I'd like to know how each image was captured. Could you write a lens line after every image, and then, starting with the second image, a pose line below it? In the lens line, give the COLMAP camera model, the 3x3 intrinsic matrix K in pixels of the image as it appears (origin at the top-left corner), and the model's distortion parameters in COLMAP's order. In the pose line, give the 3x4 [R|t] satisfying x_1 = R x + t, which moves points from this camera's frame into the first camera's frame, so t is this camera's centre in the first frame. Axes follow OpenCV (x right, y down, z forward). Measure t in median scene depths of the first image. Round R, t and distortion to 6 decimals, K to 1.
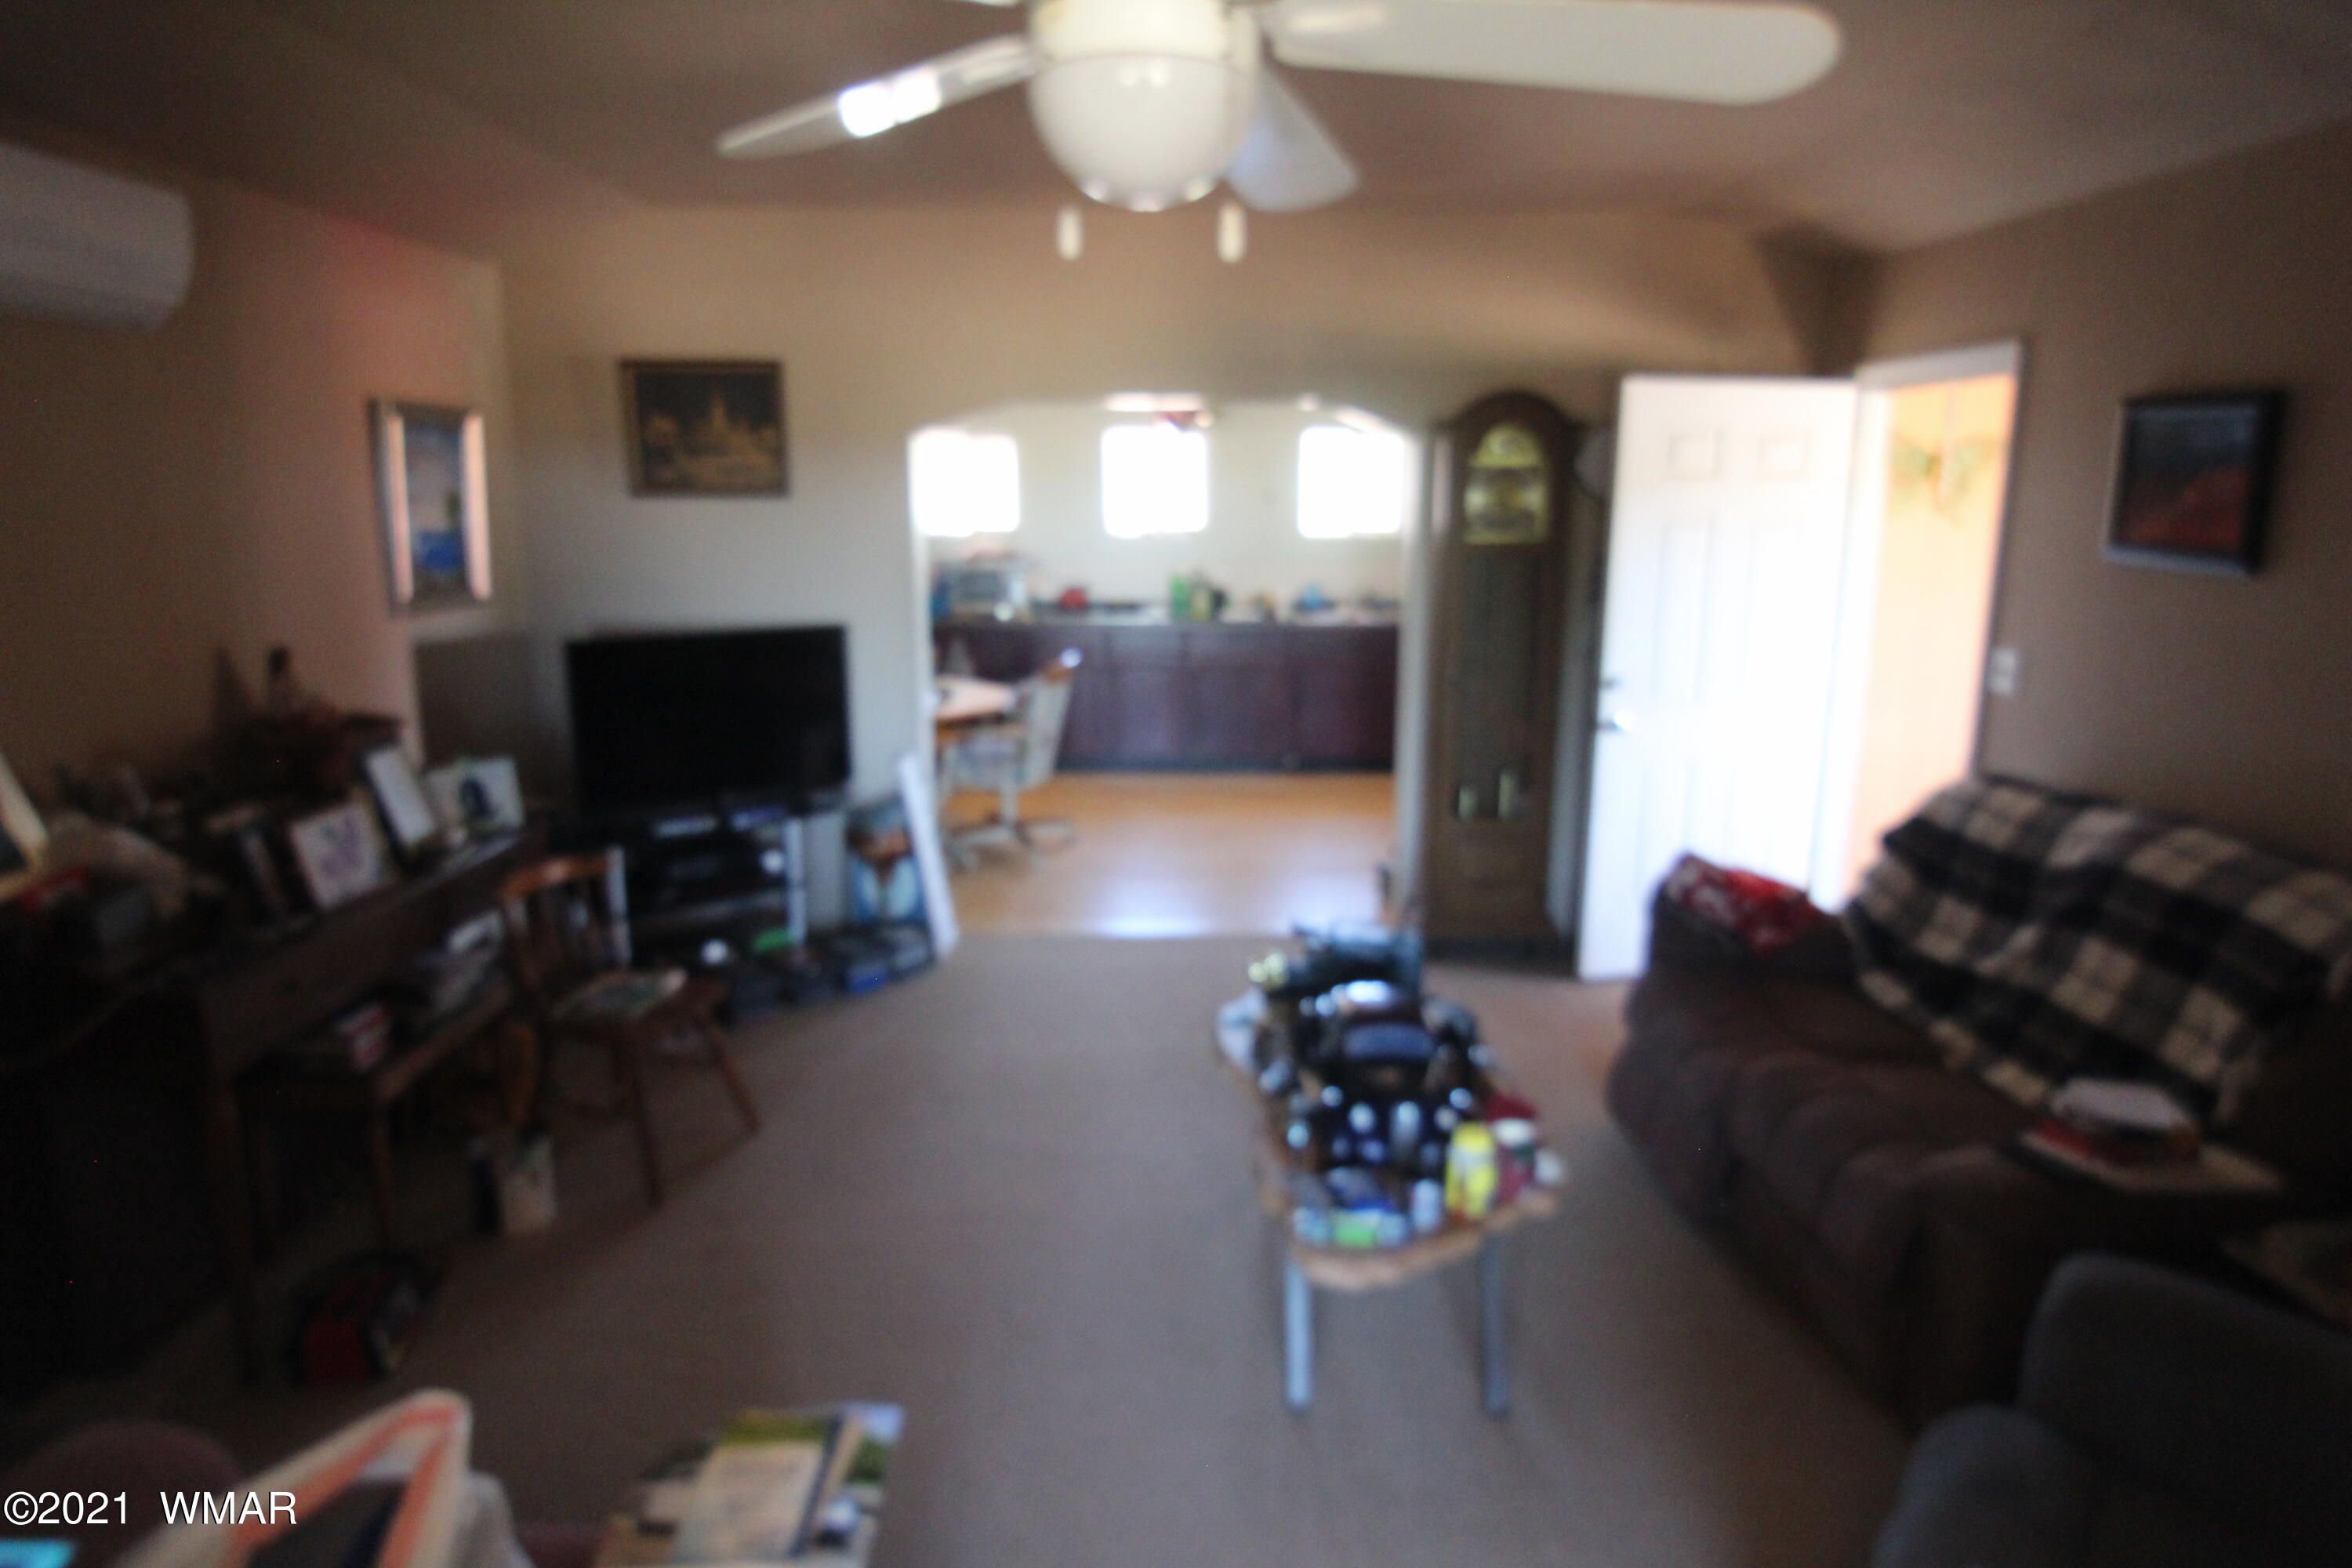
lens RADIAL K [[1380.1, 0, 1176.0], [0, 1380.1, 784.0], [0, 0, 1]] dist [0.003583, -0.003425]
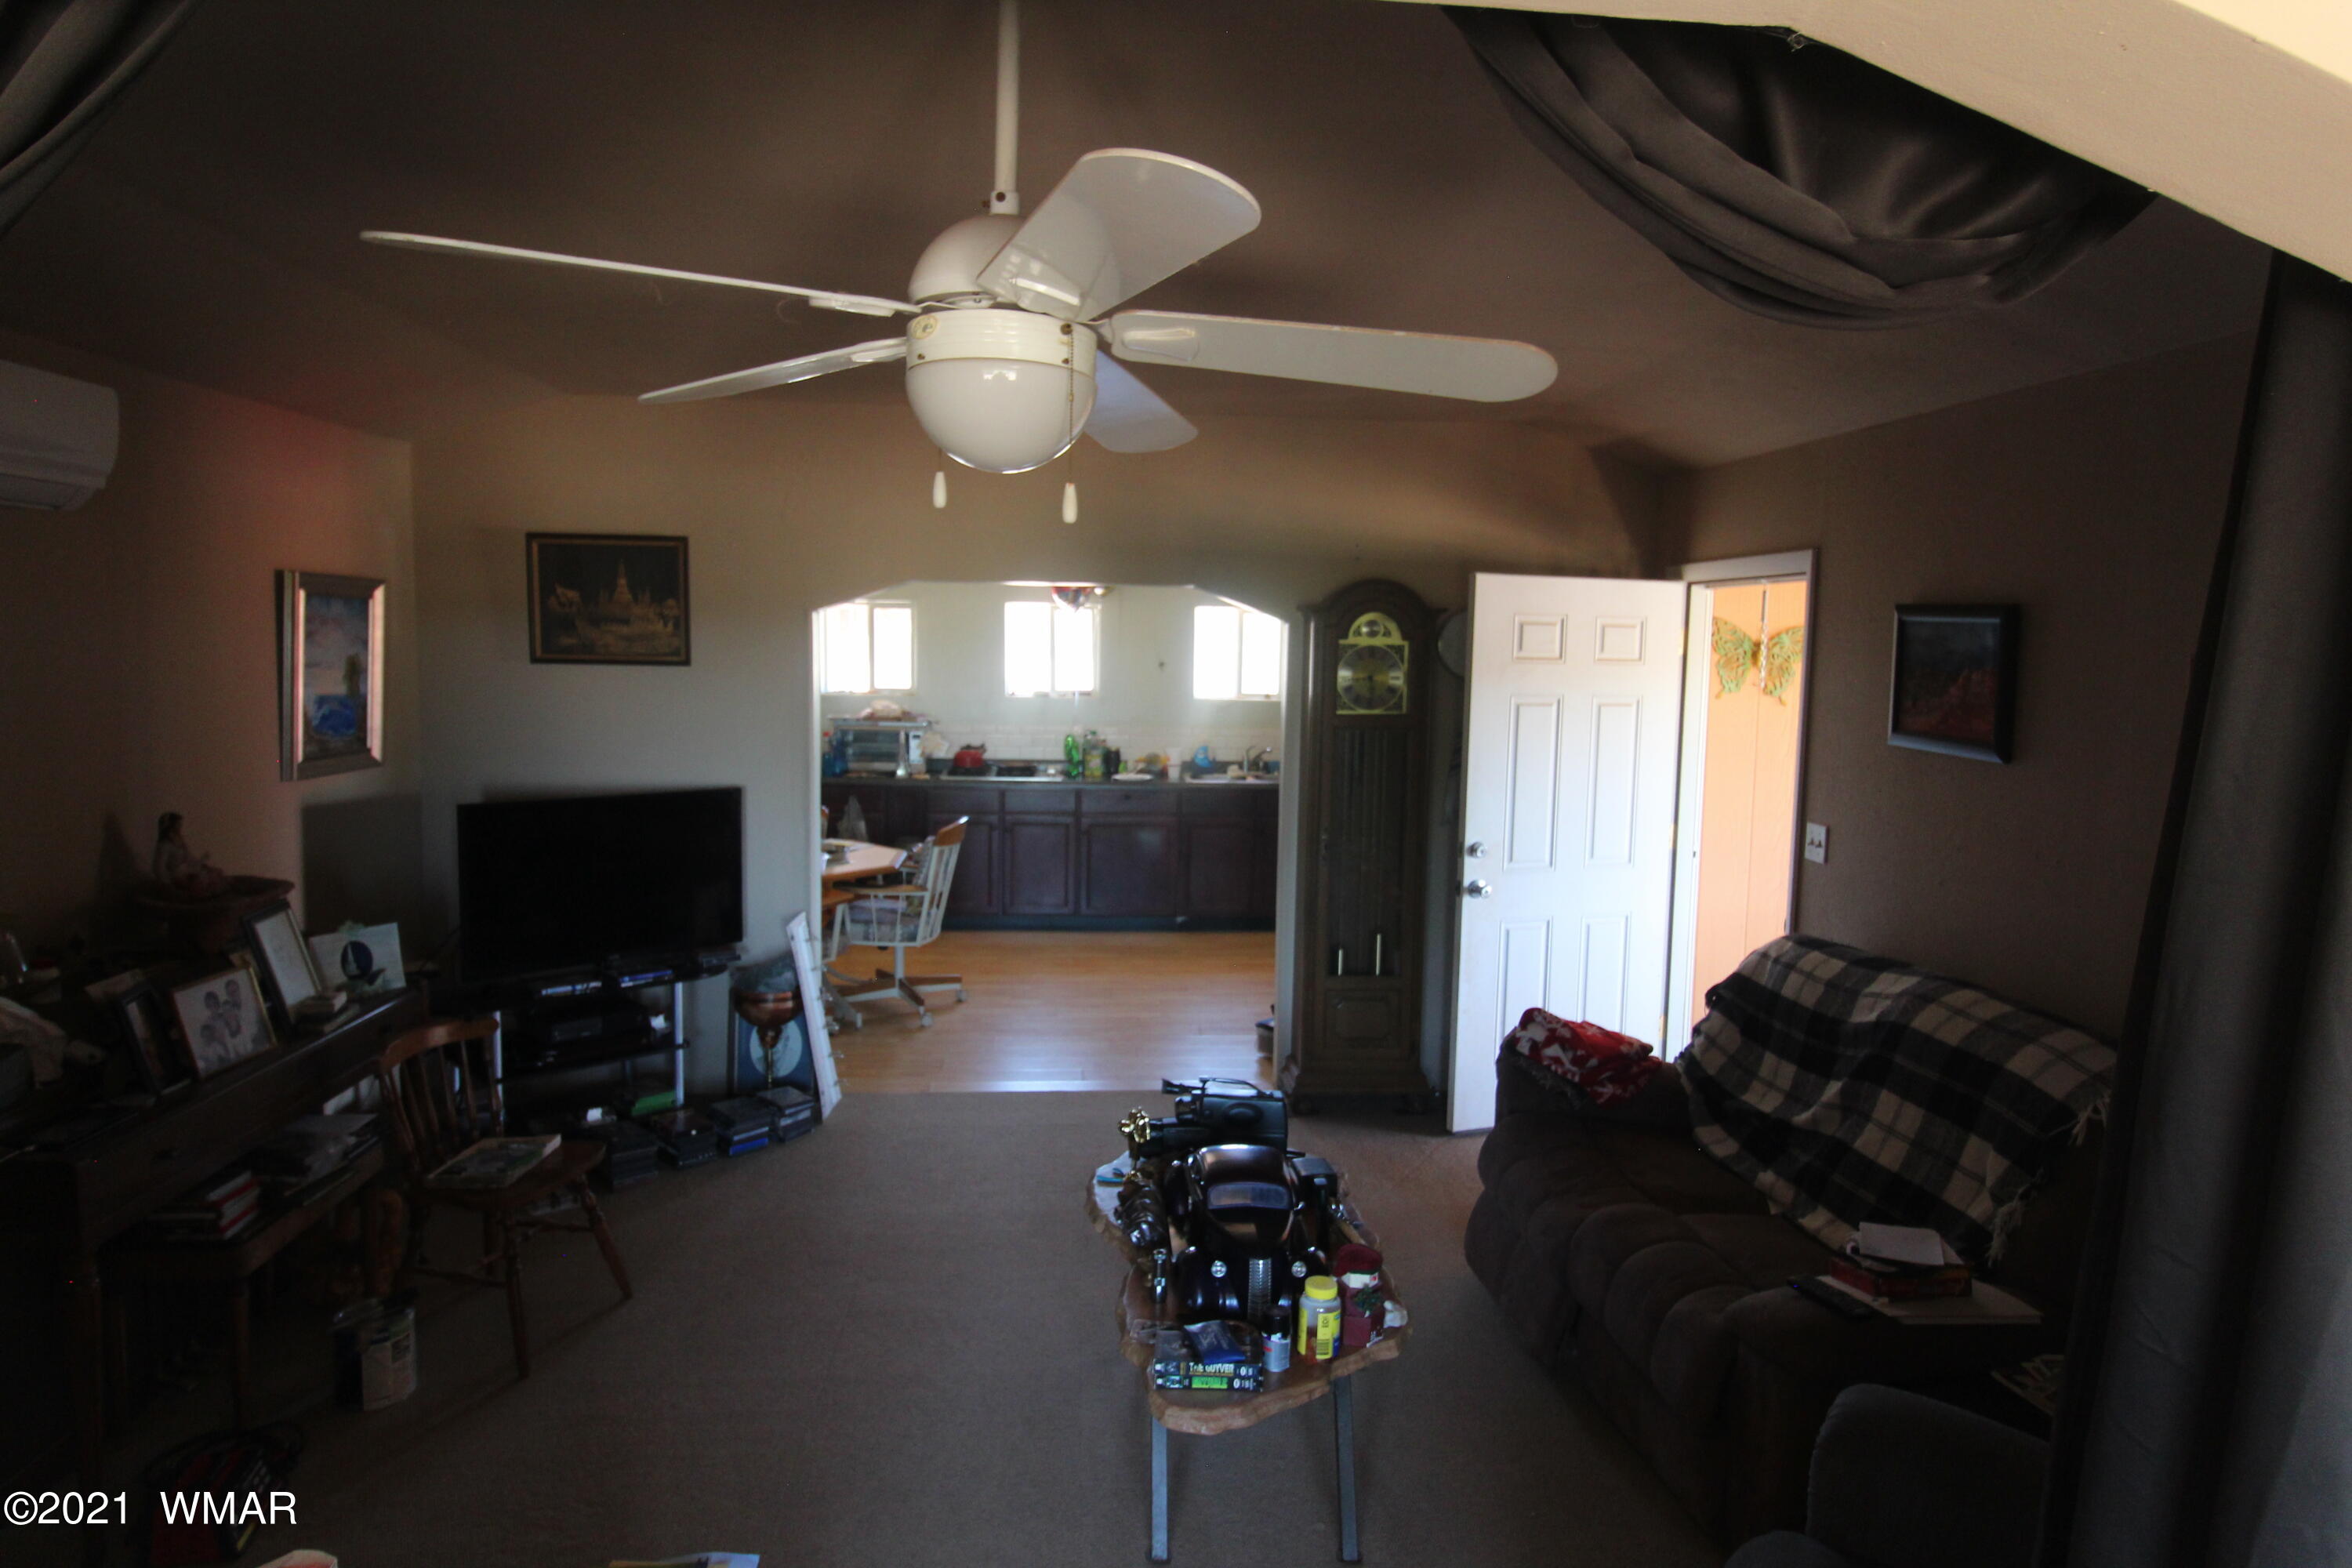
lens RADIAL K [[1384.9, 0, 1178.9], [0, 1384.9, 778.1], [0, 0, 1]] dist [-0.000559, -0.001221]
pose [[0.997401, 0.008339, 0.071561, 0.017052], [-0.000145, 0.993509, -0.113755, -0.008041], [-0.072045, 0.113449, 0.990928, -0.062518]]
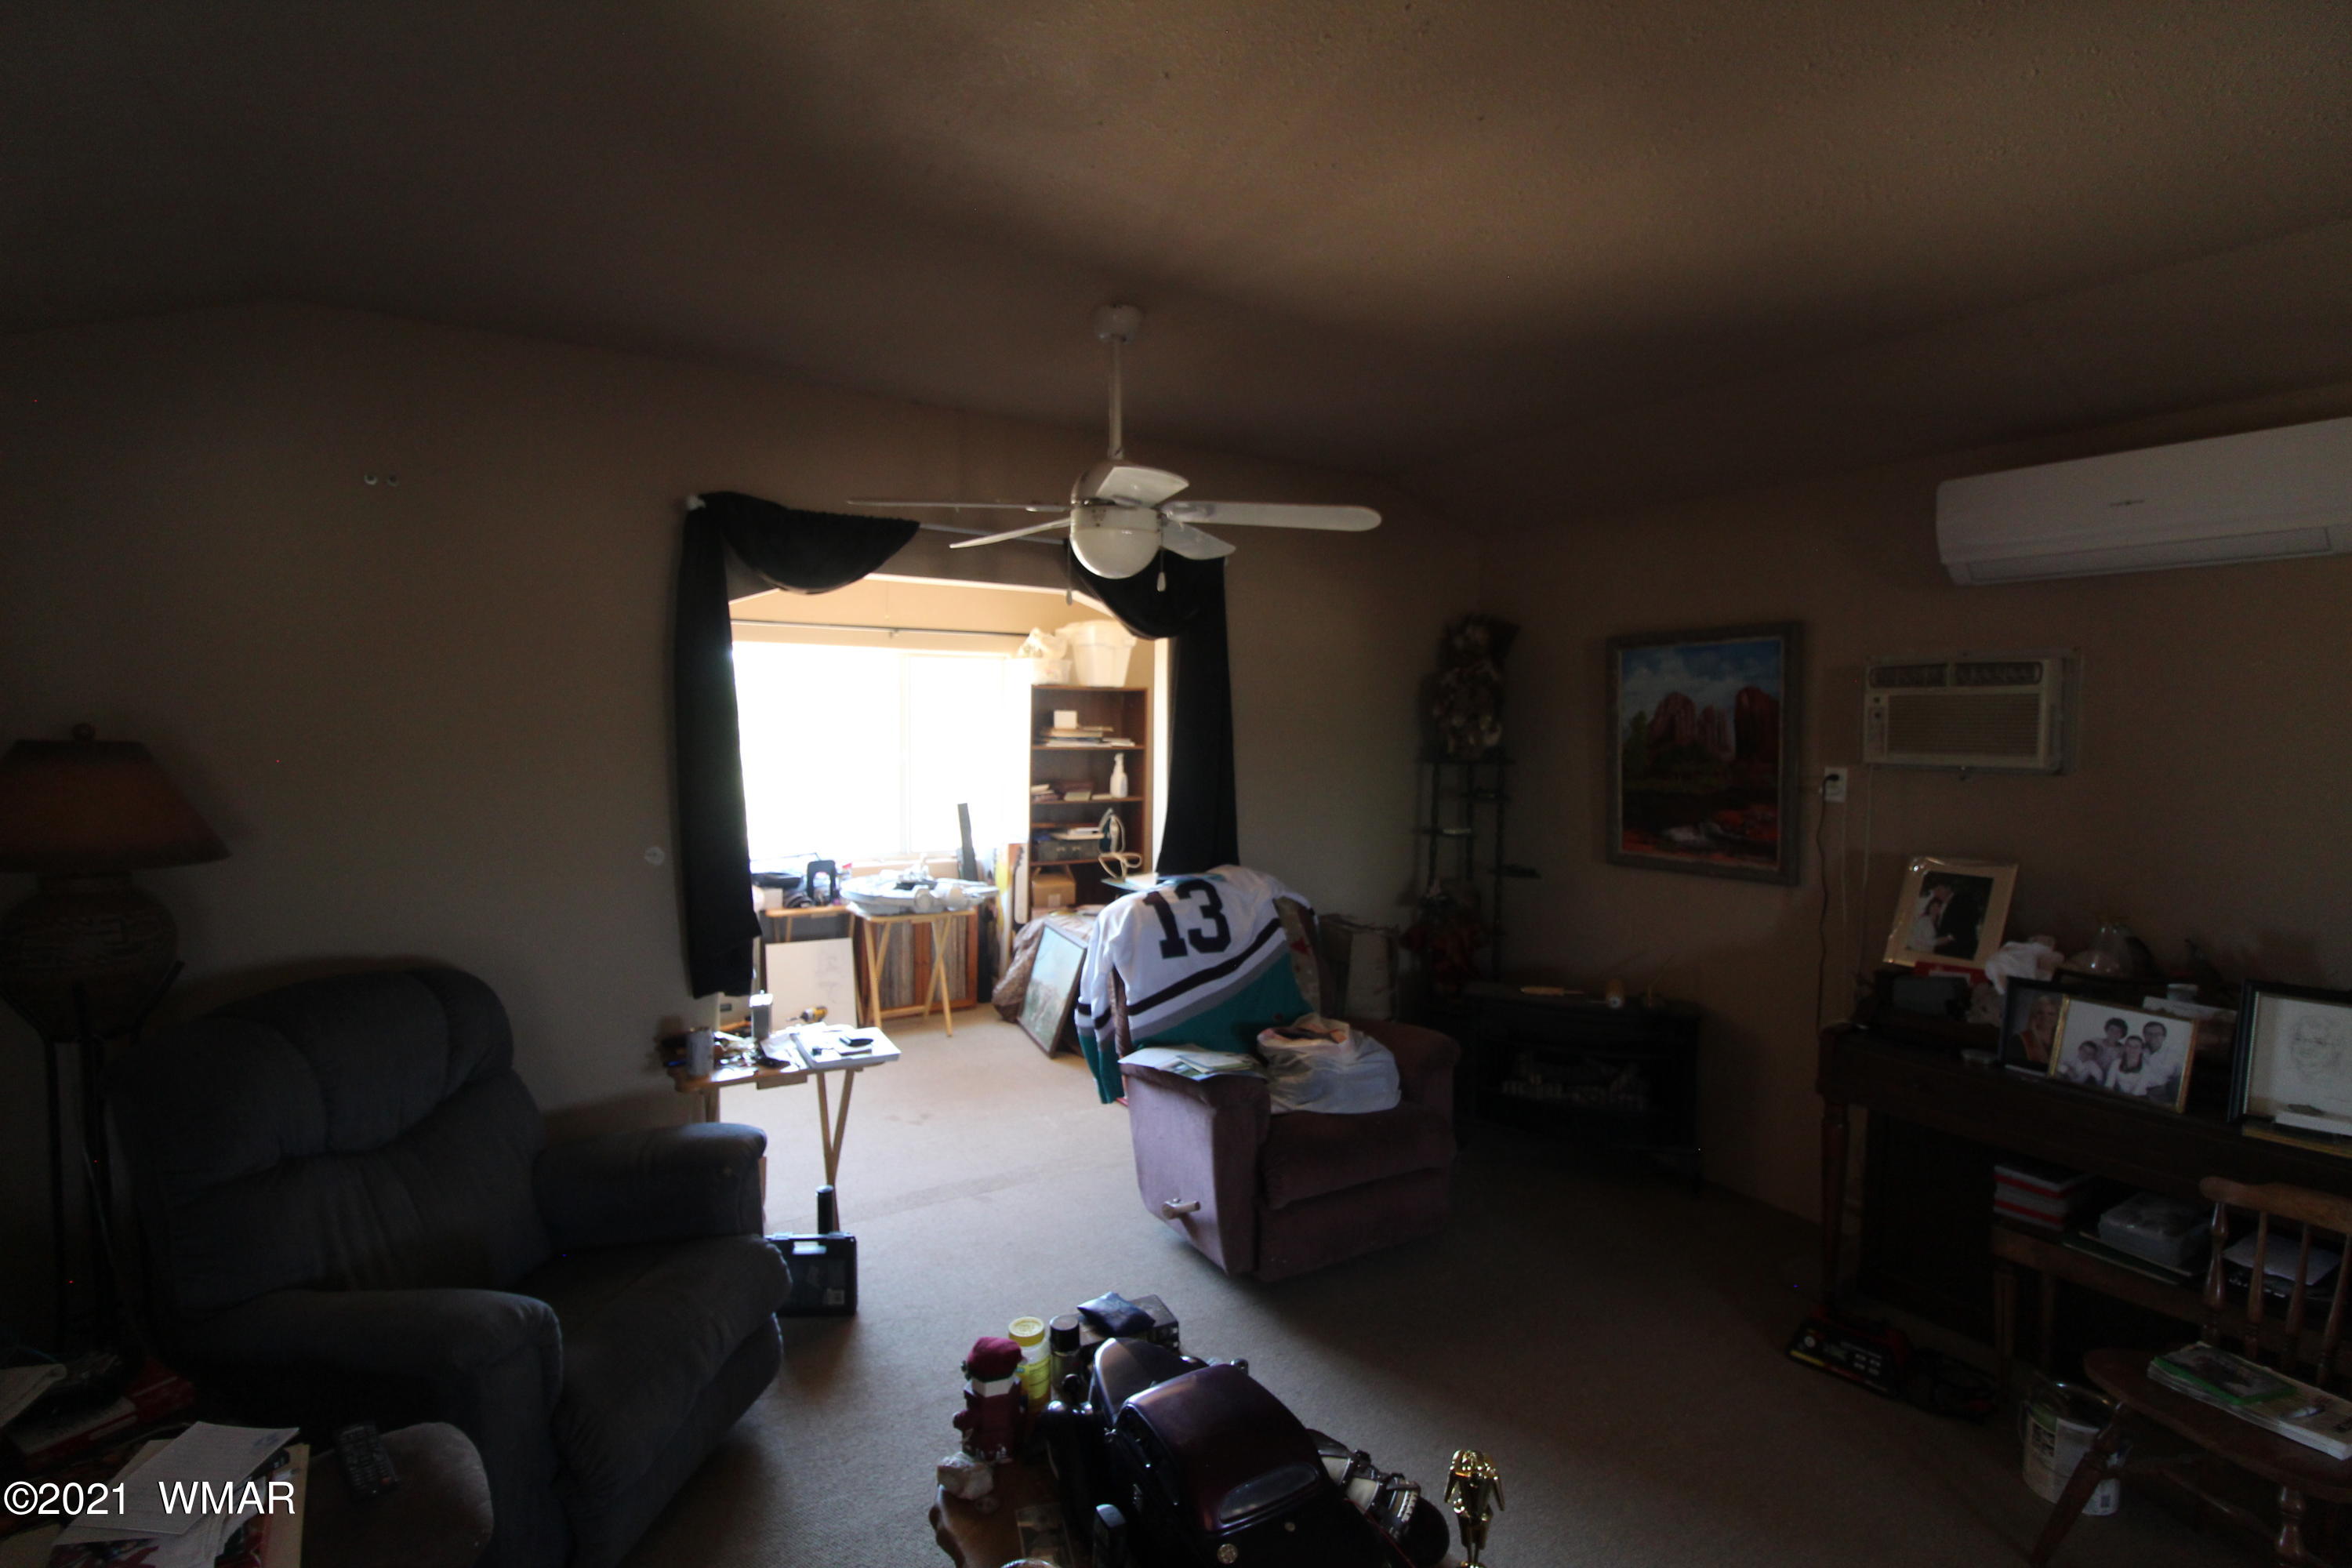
lens RADIAL K [[1088.4, 0, 1177.5], [0, 1088.4, 772.9], [0, 0, 1]] dist [0.000525, -0.012593]
pose [[-0.857544, 0.008665, -0.514338, 0.339013], [-0.122977, 0.967413, 0.221335, -0.199231], [0.499495, 0.253056, -0.828533, 1.051695]]
